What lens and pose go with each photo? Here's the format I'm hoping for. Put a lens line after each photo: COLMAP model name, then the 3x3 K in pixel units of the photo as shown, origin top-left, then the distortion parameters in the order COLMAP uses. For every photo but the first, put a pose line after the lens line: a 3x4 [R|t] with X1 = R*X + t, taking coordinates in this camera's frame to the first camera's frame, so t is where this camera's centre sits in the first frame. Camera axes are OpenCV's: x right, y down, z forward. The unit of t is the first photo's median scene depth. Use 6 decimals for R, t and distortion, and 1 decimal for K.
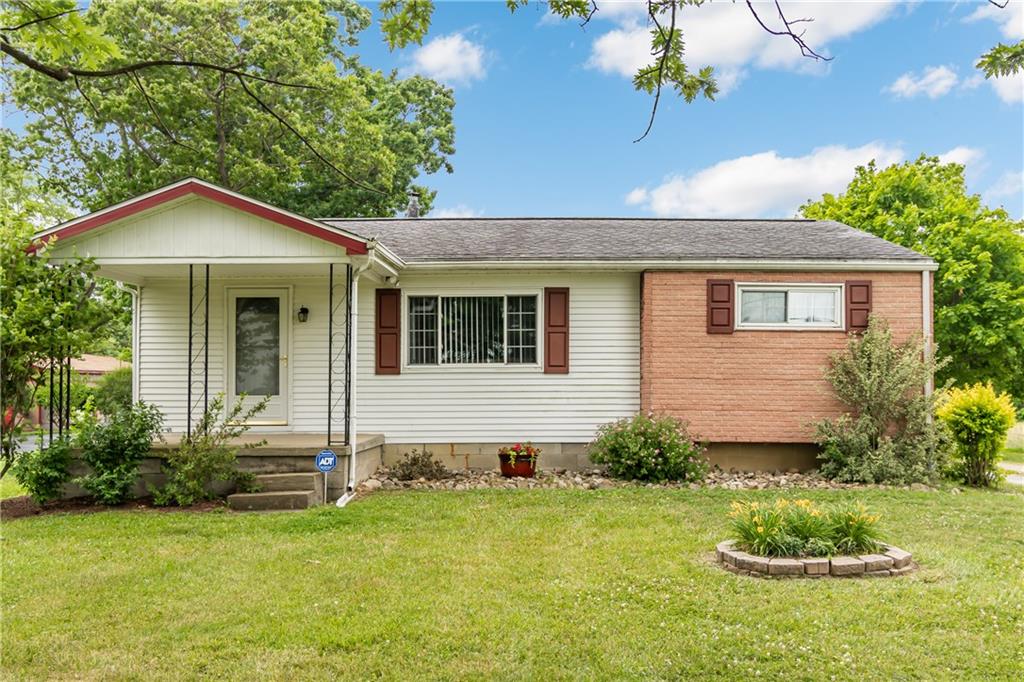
lens RADIAL K [[822.7, 0, 518.0], [0, 822.7, 337.6], [0, 0, 1]] dist [0.009871, -0.002377]
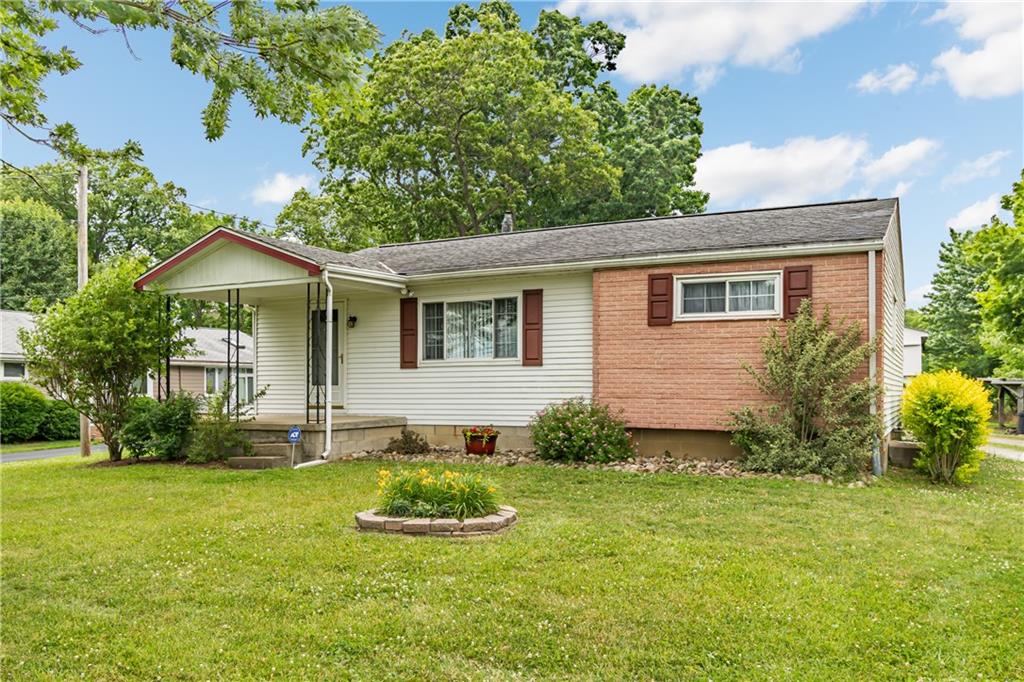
lens RADIAL K [[778.4, 0, 548.9], [0, 778.4, 357.3], [0, 0, 1]] dist [0.000994, -0.000034]
pose [[0.906621, -0.017770, -0.421571, 0.532028], [0.030040, 0.999296, 0.022482, 0.008955], [0.420875, -0.033046, 0.906517, 0.040506]]
